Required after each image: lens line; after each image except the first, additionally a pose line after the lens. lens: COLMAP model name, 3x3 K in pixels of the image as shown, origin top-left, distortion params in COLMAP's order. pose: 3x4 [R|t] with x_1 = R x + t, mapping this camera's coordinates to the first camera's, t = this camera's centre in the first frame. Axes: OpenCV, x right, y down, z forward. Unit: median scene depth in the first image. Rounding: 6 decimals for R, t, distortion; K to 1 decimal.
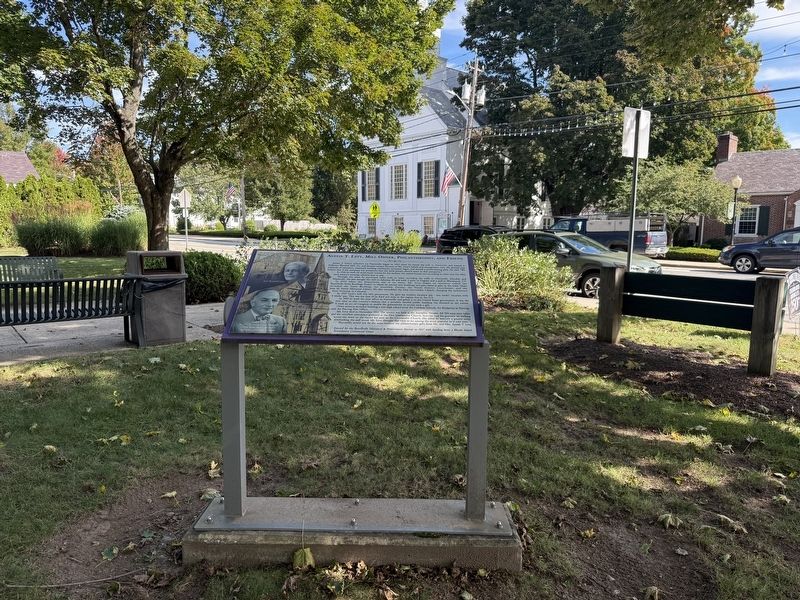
lens RADIAL K [[563.5, 0, 398.6], [0, 563.5, 299.7], [0, 0, 1]] dist [-0.001477, -0.016861]
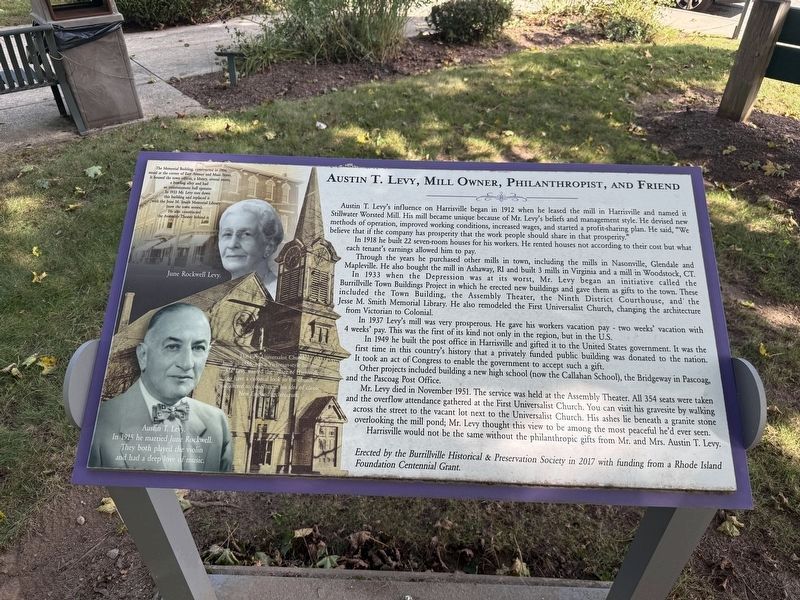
lens RADIAL K [[563.5, 0, 404.8], [0, 563.5, 300.4], [0, 0, 1]] dist [-0.001477, -0.016861]
pose [[0.999783, 0.008071, -0.019191, -0.061557], [0.002717, 0.863335, 0.504623, -0.190374], [0.020641, -0.504566, 0.863126, 0.591981]]
